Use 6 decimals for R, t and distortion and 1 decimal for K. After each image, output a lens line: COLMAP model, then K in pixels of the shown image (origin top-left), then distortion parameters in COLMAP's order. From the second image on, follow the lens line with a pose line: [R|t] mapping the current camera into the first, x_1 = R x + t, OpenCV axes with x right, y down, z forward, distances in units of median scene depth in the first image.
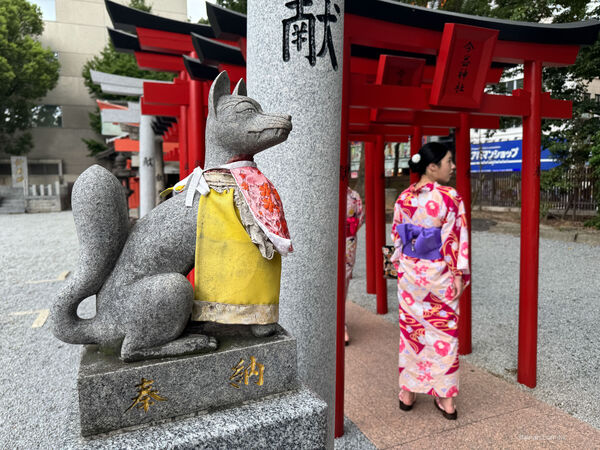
lens RADIAL K [[426.3, 0, 300.0], [0, 426.3, 225.0], [0, 0, 1]] dist [0.004871, -0.002148]
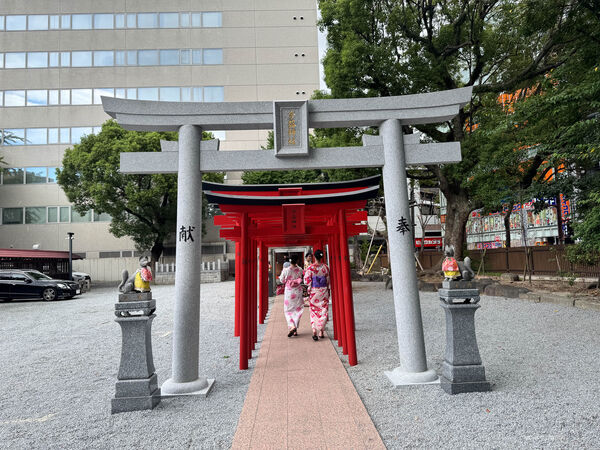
lens RADIAL K [[426.3, 0, 300.0], [0, 426.3, 225.0], [0, 0, 1]] dist [0.004871, -0.002148]
pose [[0.932723, -0.046895, -0.357532, 0.129890], [-0.013938, 0.986078, -0.165697, 0.007628], [0.360325, 0.159533, 0.919084, -0.125841]]
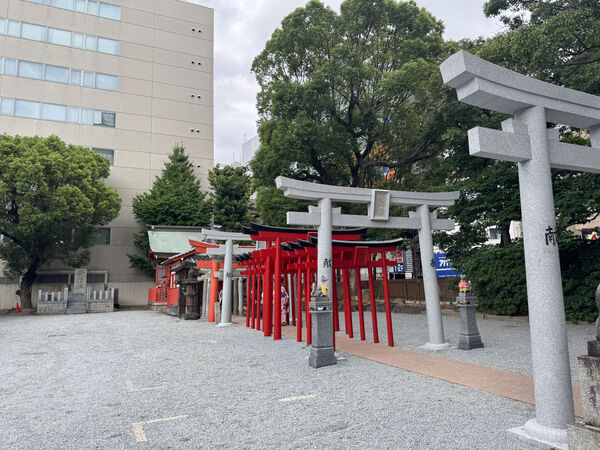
lens RADIAL K [[433.5, 0, 297.8], [0, 433.5, 211.4], [0, 0, 1]] dist [0.010445, -0.000791]
pose [[0.999773, -0.006769, 0.020206, -0.033744], [0.011967, 0.962916, -0.269535, 0.033026], [-0.017632, 0.269715, 0.962779, -0.310434]]
